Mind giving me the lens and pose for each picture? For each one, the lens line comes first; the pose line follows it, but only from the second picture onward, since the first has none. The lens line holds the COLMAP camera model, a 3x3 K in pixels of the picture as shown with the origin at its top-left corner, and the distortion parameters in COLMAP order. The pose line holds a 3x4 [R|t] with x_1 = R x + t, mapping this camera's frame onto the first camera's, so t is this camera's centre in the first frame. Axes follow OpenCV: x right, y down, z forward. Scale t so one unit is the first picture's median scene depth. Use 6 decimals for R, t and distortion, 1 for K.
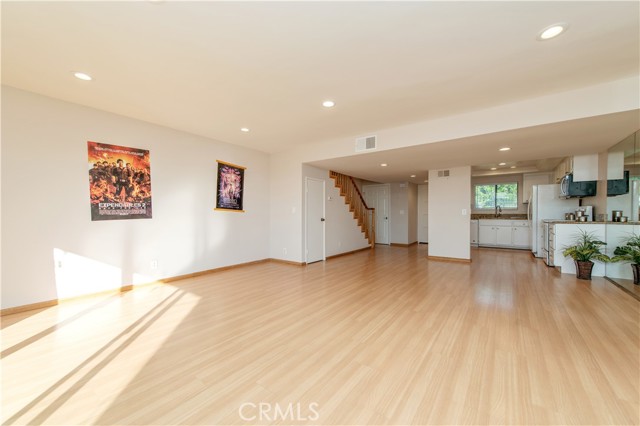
lens RADIAL K [[248.6, 0, 320.3], [0, 248.6, 209.1], [0, 0, 1]] dist [0.011318, -0.000213]
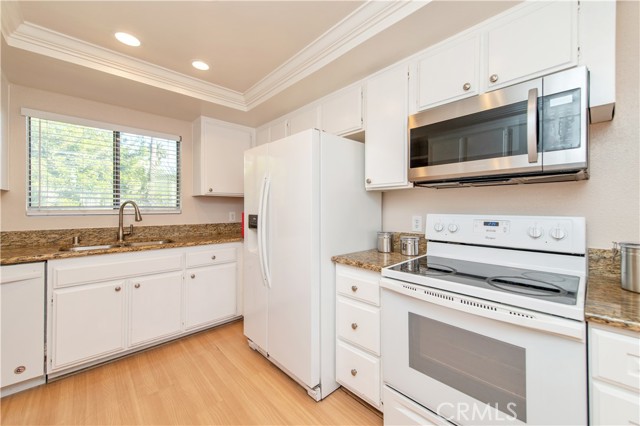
lens RADIAL K [[248.6, 0, 320.3], [0, 248.6, 209.1], [0, 0, 1]] dist [0.011318, -0.000213]
pose [[0.168422, -0.006163, 0.985696, 0.733203], [-0.011963, 0.999894, 0.008296, -0.013557], [-0.985642, -0.013190, 0.168331, 1.164127]]
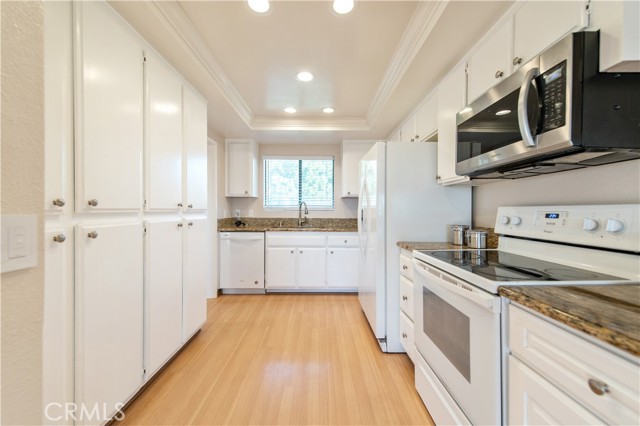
lens RADIAL K [[248.6, 0, 320.3], [0, 248.6, 209.1], [0, 0, 1]] dist [0.011318, -0.000213]
pose [[0.795694, 0.000672, 0.605699, 0.713235], [-0.004886, 0.999974, 0.005310, -0.003033], [-0.605679, -0.007184, 0.795676, 0.952507]]
